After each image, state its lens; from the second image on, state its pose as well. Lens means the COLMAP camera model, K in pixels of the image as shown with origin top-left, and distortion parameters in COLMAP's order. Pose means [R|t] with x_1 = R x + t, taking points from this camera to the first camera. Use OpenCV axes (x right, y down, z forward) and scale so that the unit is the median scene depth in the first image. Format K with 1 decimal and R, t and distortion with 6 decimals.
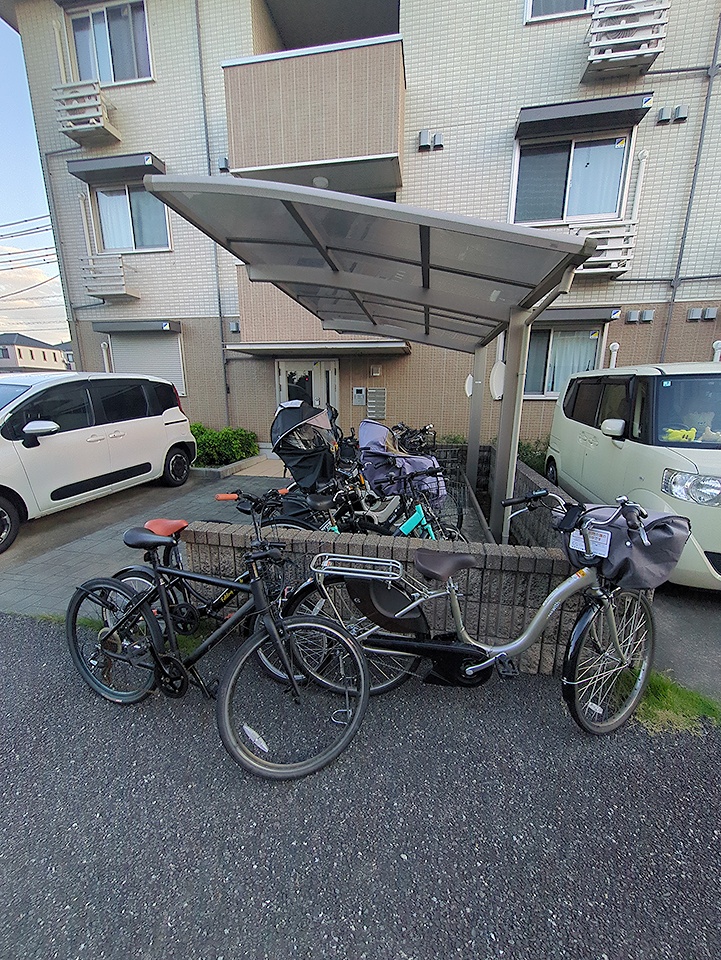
lens RADIAL K [[378.4, 0, 360.5], [0, 378.4, 480.0], [0, 0, 1]] dist [0.002597, 0.000094]
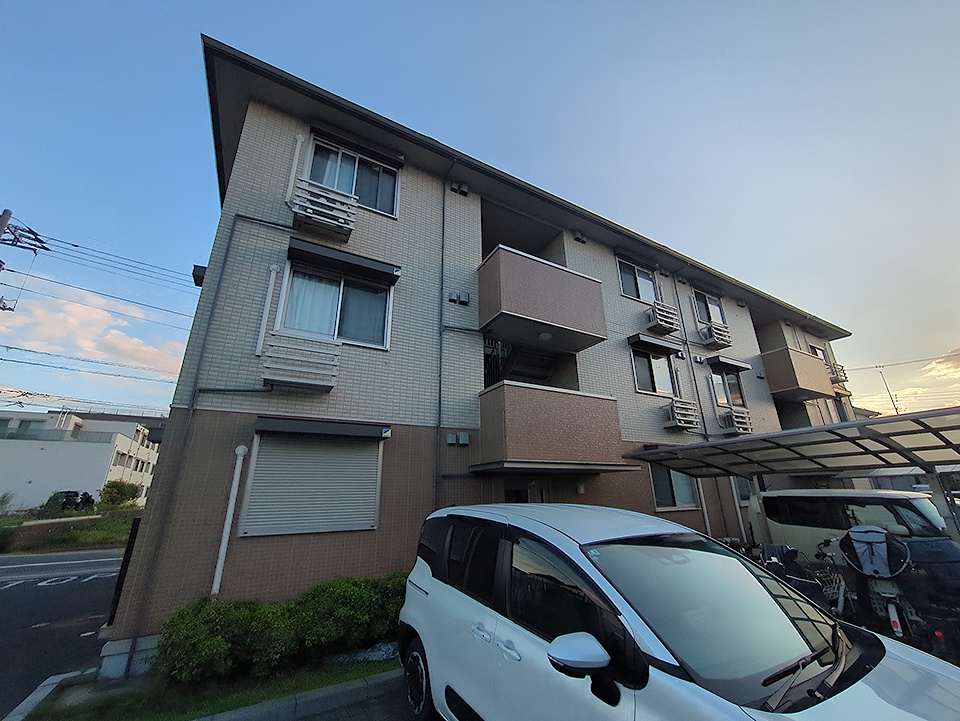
lens RADIAL K [[378.4, 0, 480.0], [0, 378.4, 360.5], [0, 0, 1]] dist [0.002597, 0.000094]
pose [[0.768368, 0.198923, 0.608309, -0.920033], [0.164999, 0.856772, -0.488587, -0.136463], [-0.618373, 0.475785, 0.625494, 0.361782]]
